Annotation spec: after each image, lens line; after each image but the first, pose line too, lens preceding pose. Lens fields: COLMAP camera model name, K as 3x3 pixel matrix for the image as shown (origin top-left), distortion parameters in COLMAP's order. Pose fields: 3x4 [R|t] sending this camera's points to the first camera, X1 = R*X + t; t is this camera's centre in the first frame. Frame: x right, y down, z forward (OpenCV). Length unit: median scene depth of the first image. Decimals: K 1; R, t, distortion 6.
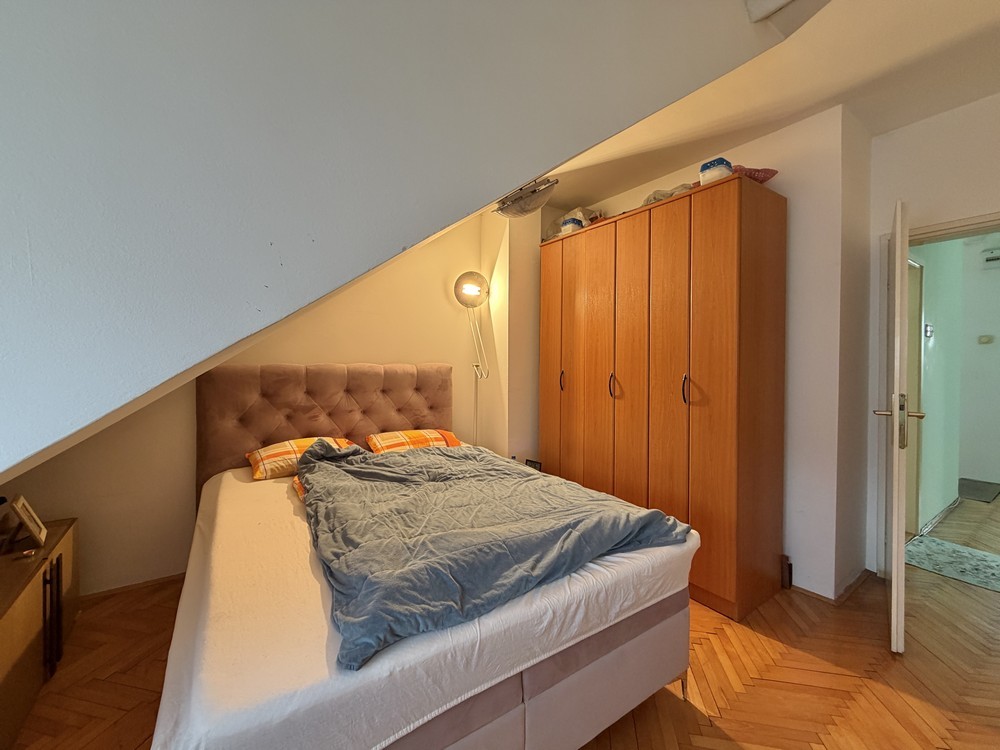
lens RADIAL K [[397.3, 0, 497.6], [0, 397.3, 374.5], [0, 0, 1]] dist [-0.001721, 0.000166]
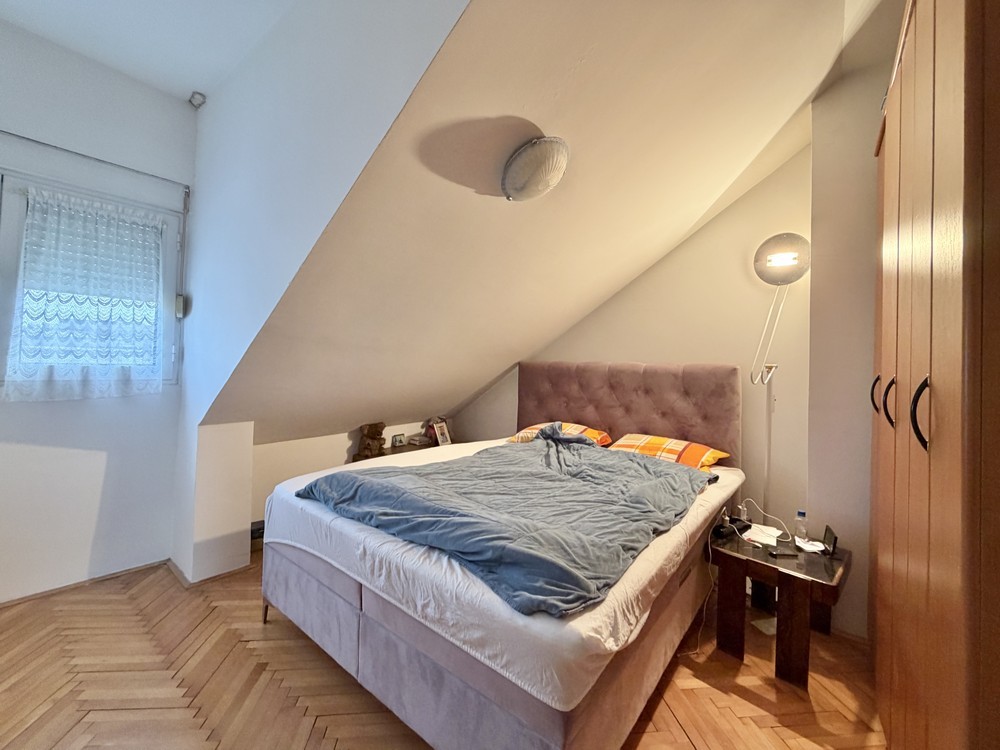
lens RADIAL K [[397.3, 0, 497.6], [0, 397.3, 374.5], [0, 0, 1]] dist [-0.001721, 0.000166]
pose [[0.316059, 0.025789, -0.948389, 0.519740], [-0.061358, 0.998093, 0.006693, 0.017776], [0.946753, 0.056076, 0.317039, 0.366038]]
